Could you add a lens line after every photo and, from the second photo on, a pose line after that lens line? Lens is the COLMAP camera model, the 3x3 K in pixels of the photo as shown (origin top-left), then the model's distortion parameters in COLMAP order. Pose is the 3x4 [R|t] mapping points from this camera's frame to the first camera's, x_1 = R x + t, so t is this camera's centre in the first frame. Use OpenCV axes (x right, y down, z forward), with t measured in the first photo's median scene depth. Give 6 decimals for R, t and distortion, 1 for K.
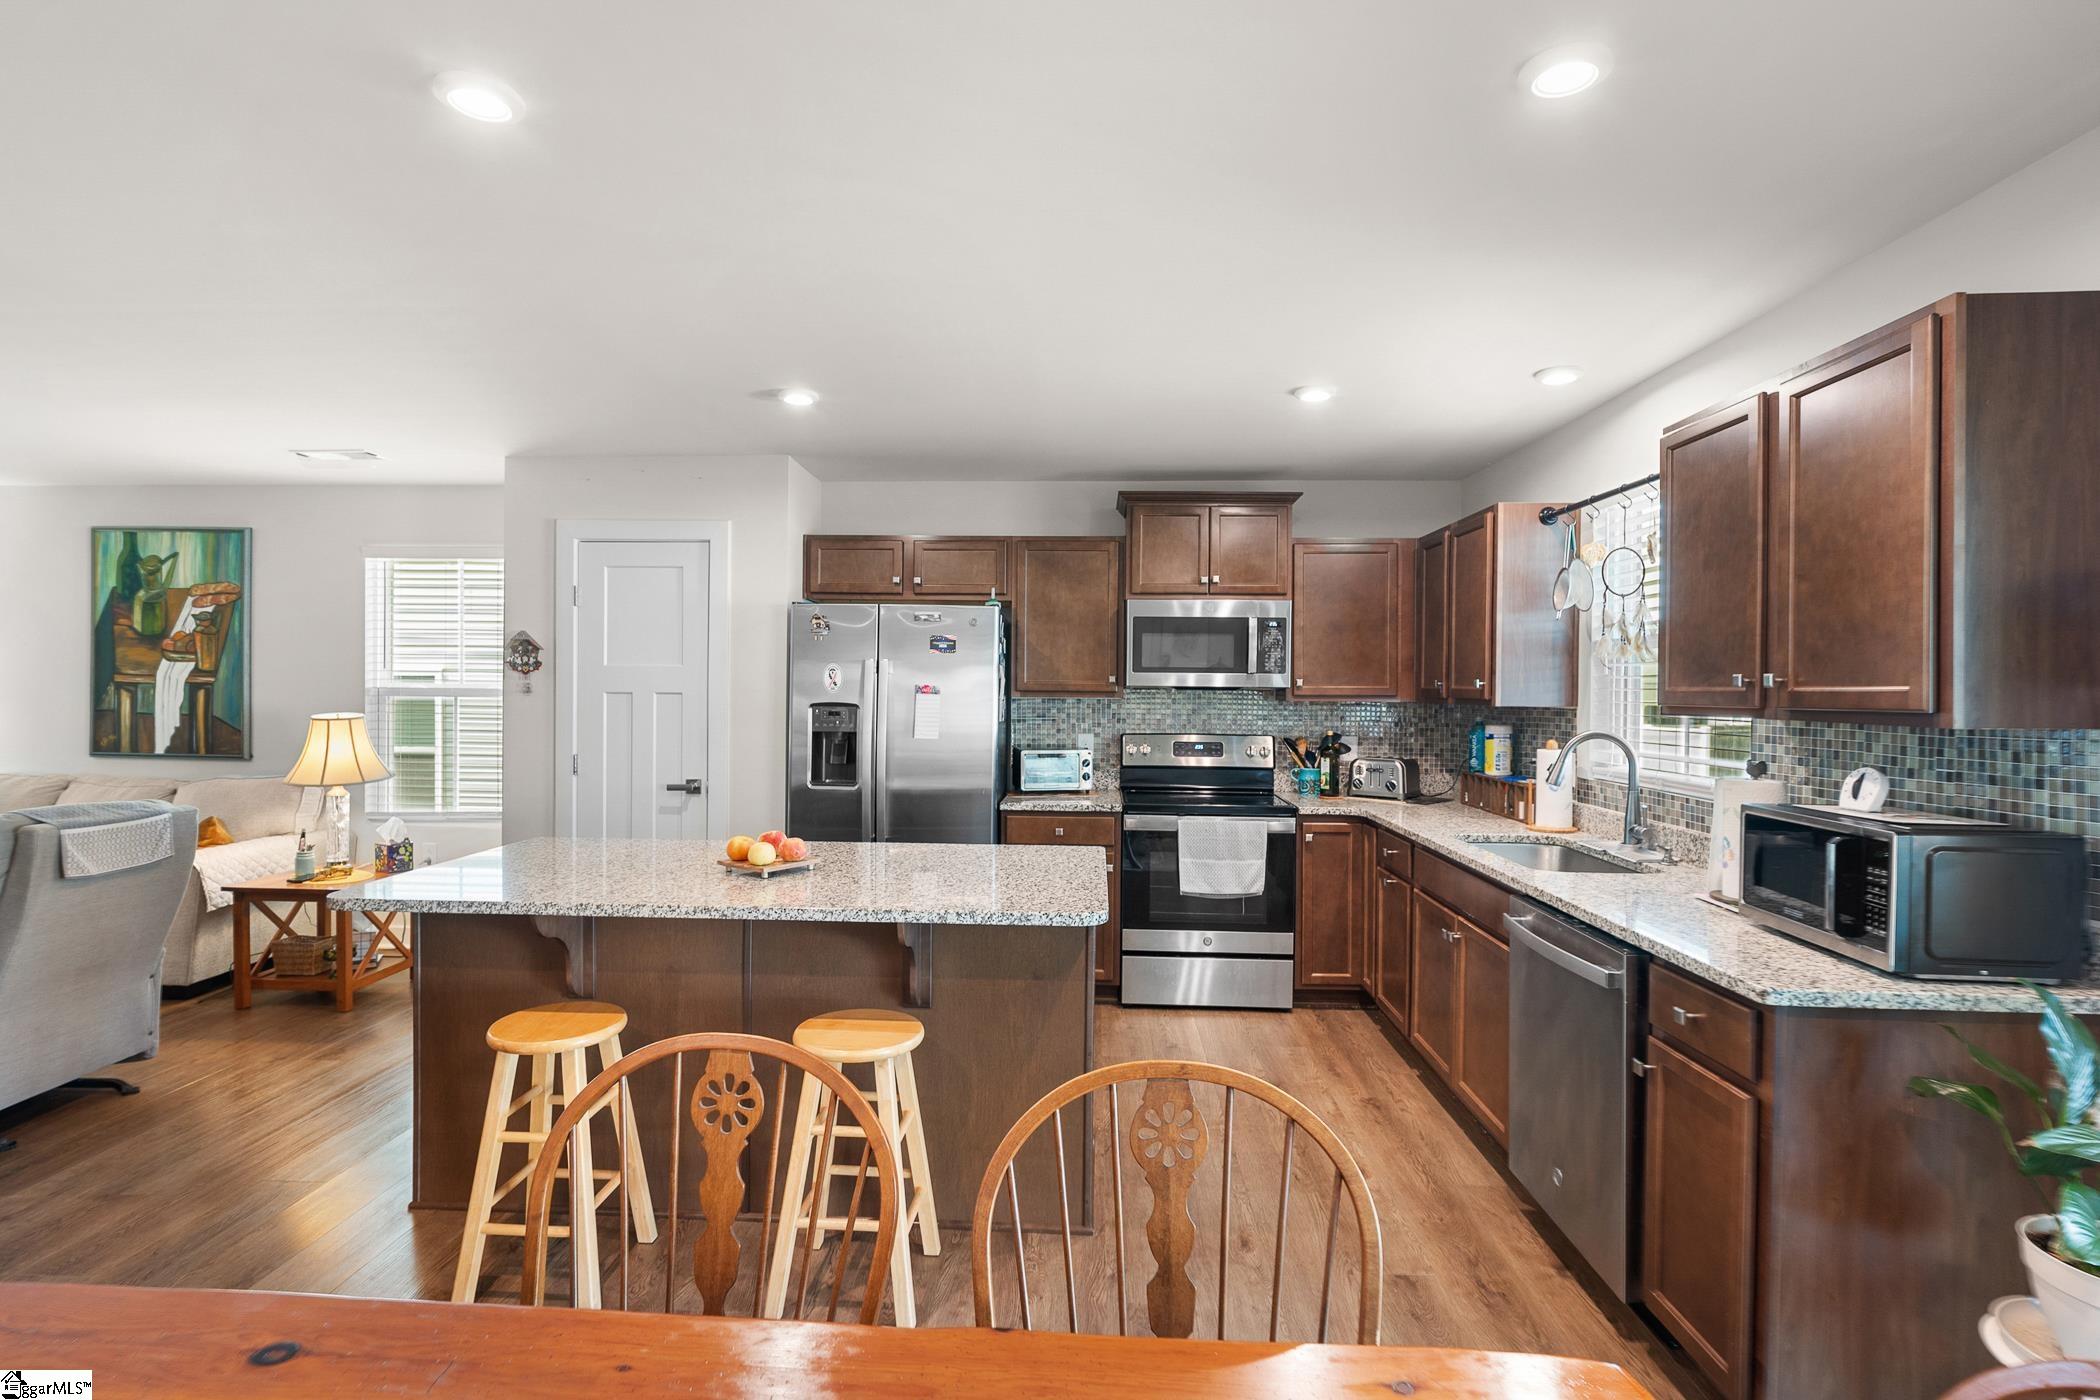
lens RADIAL K [[974.0, 0, 1064.2], [0, 974.0, 697.5], [0, 0, 1]] dist [-0.008746, -0.000285]
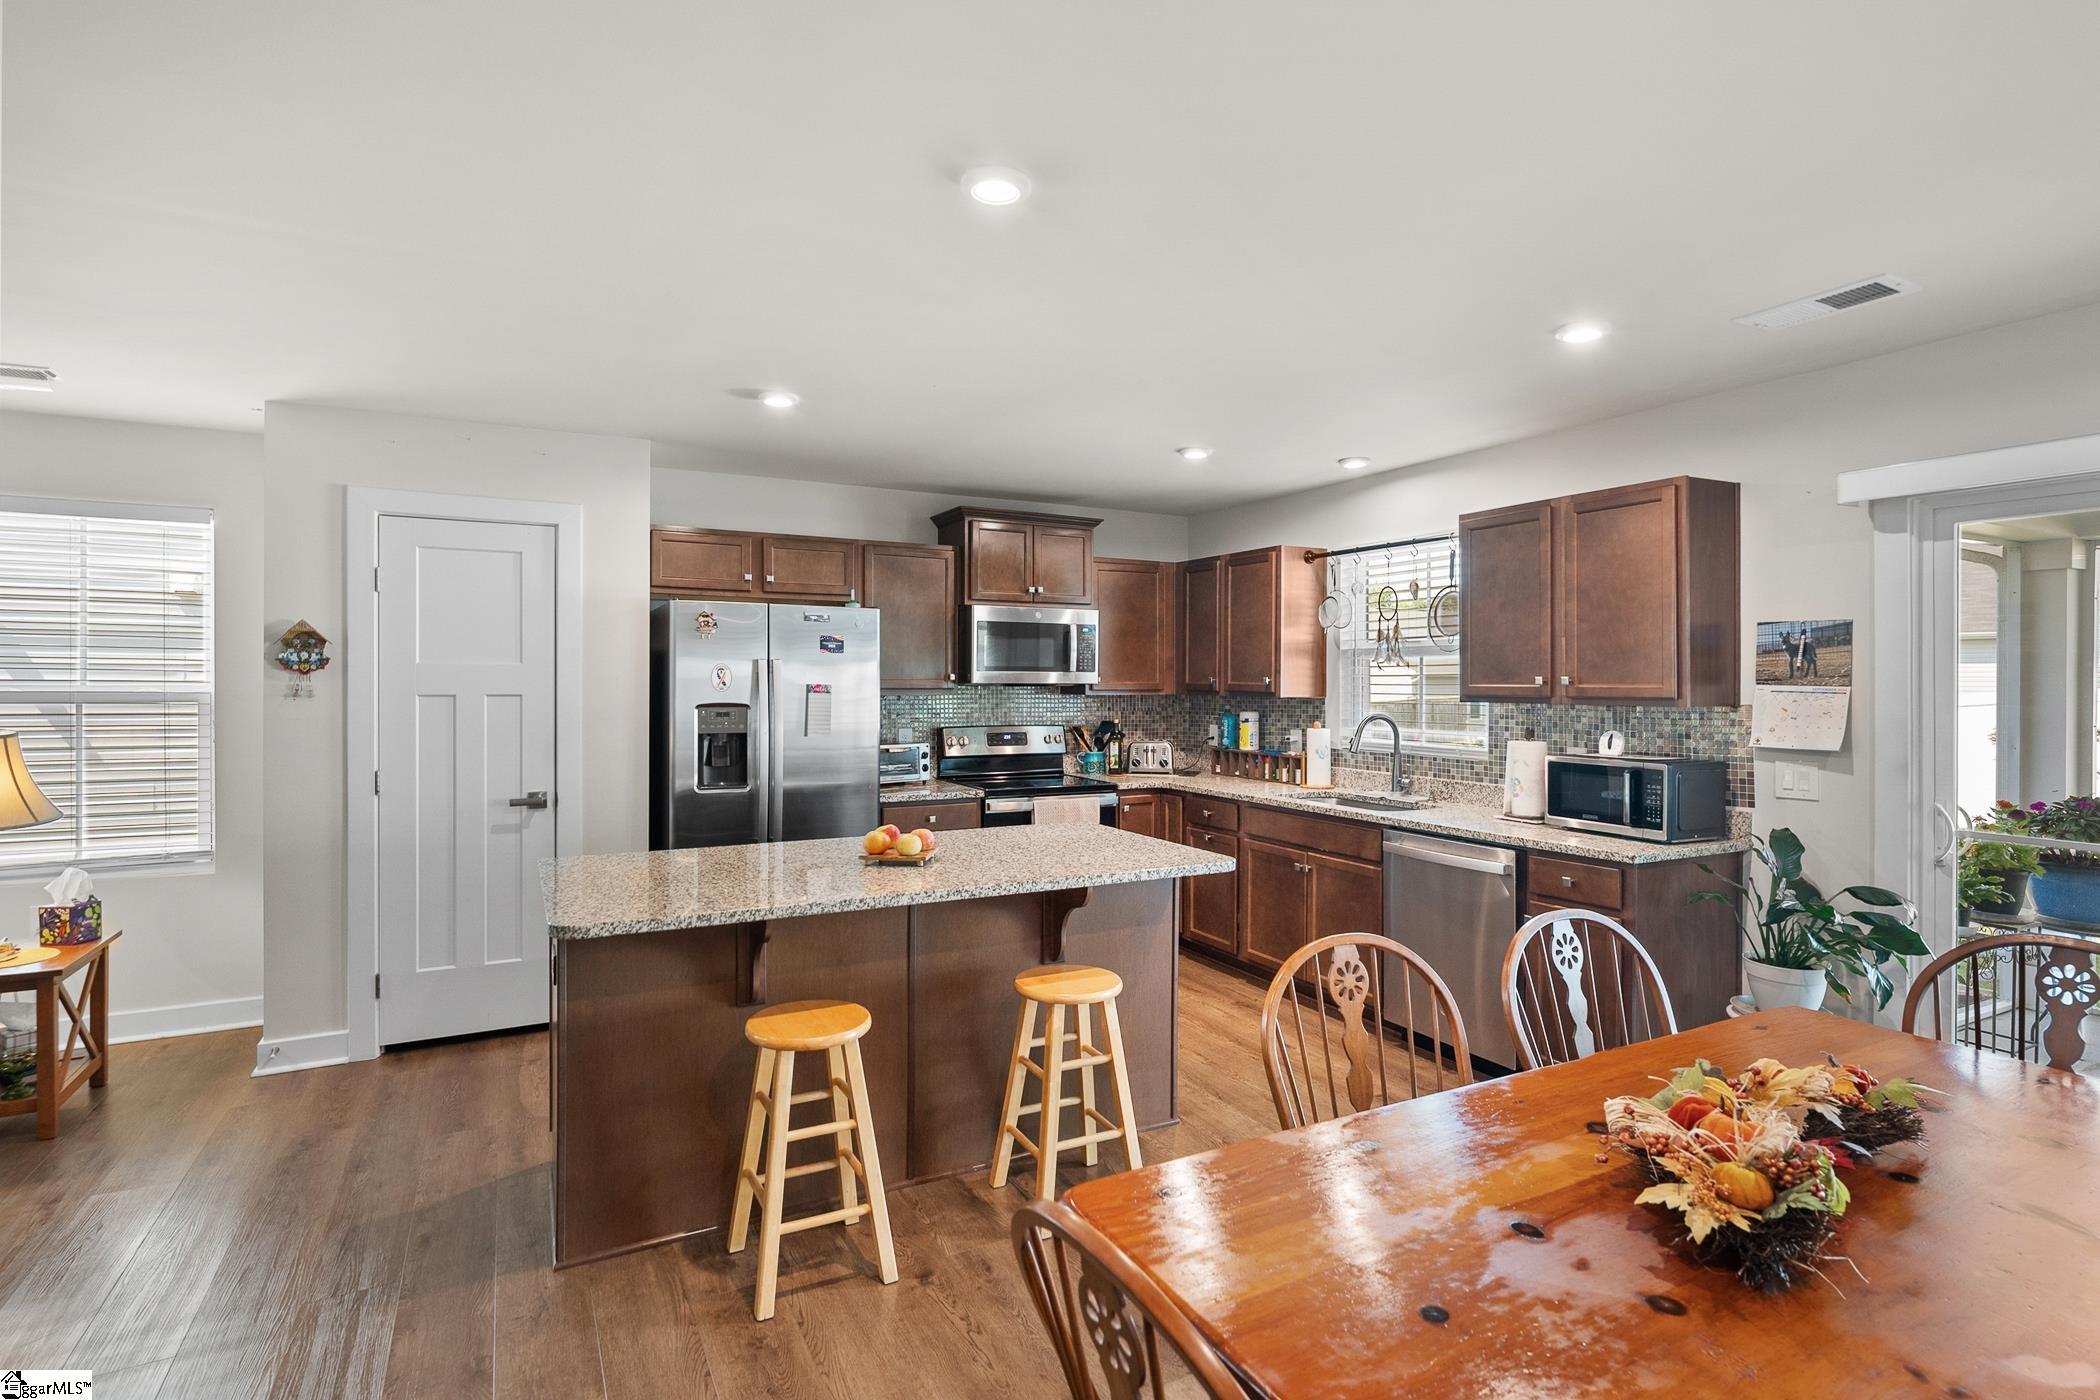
lens RADIAL K [[974.0, 0, 1075.5], [0, 974.0, 687.5], [0, 0, 1]] dist [-0.008746, -0.000285]
pose [[0.868726, -0.008976, 0.495212, -0.394333], [0.009844, 0.999951, 0.000856, -0.007364], [-0.495196, 0.004132, 0.868772, -0.017159]]
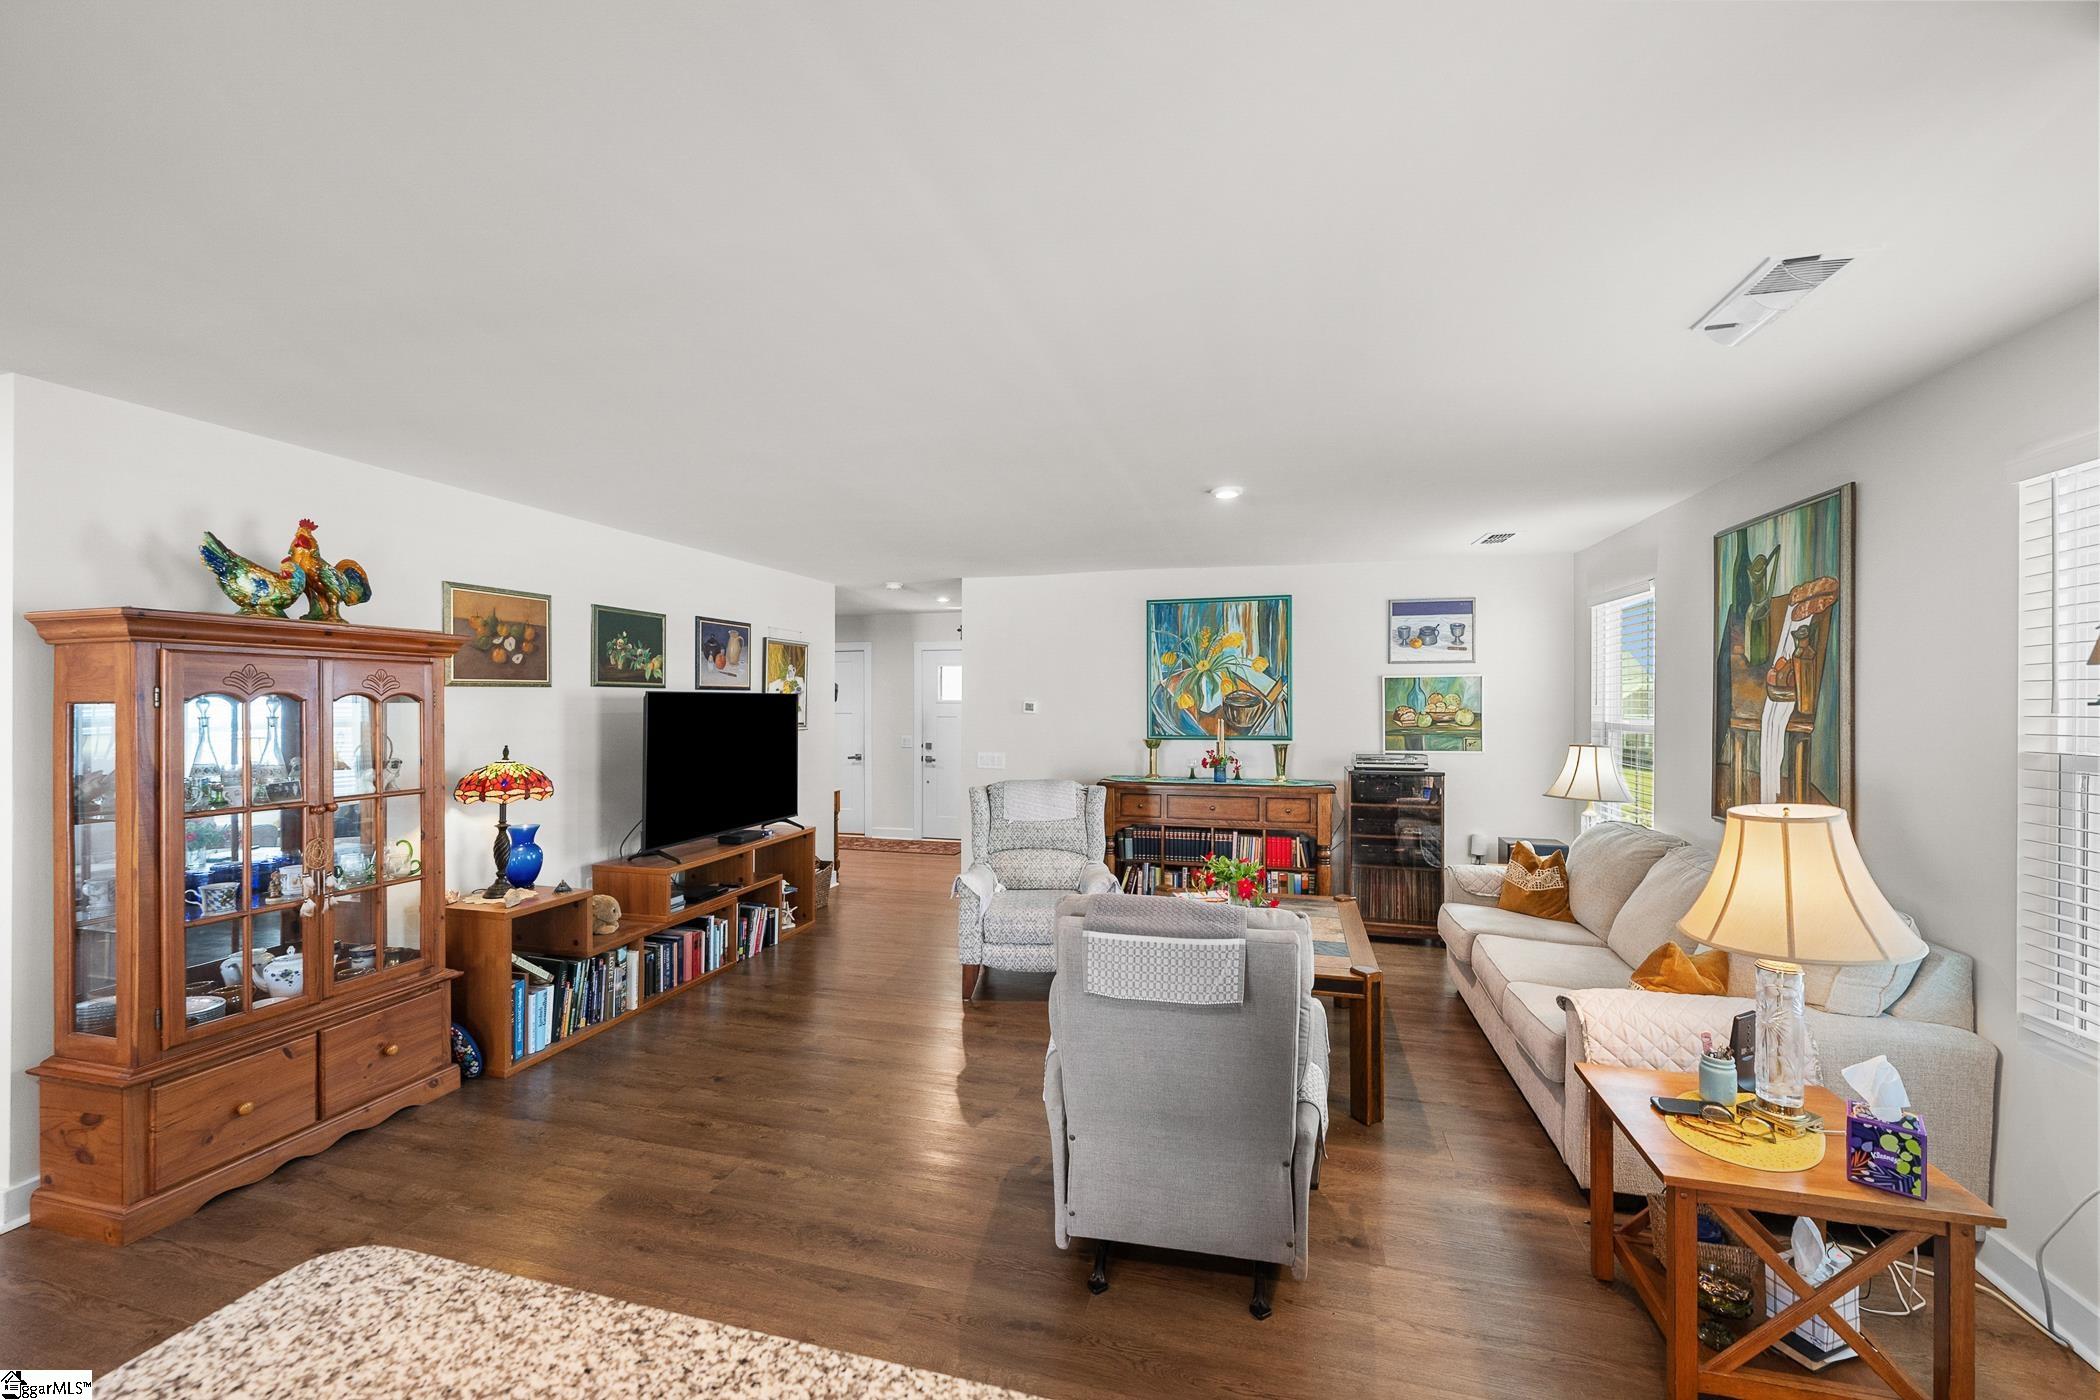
lens RADIAL K [[844.3, 0, 1051.2], [0, 844.3, 699.5], [0, 0, 1]] dist [-0.002140, 0.000152]
pose [[-0.229045, -0.010007, -0.973364, -0.239144], [-0.015928, 0.999852, -0.006531, -0.030240], [0.973286, 0.014008, -0.229170, 0.734734]]
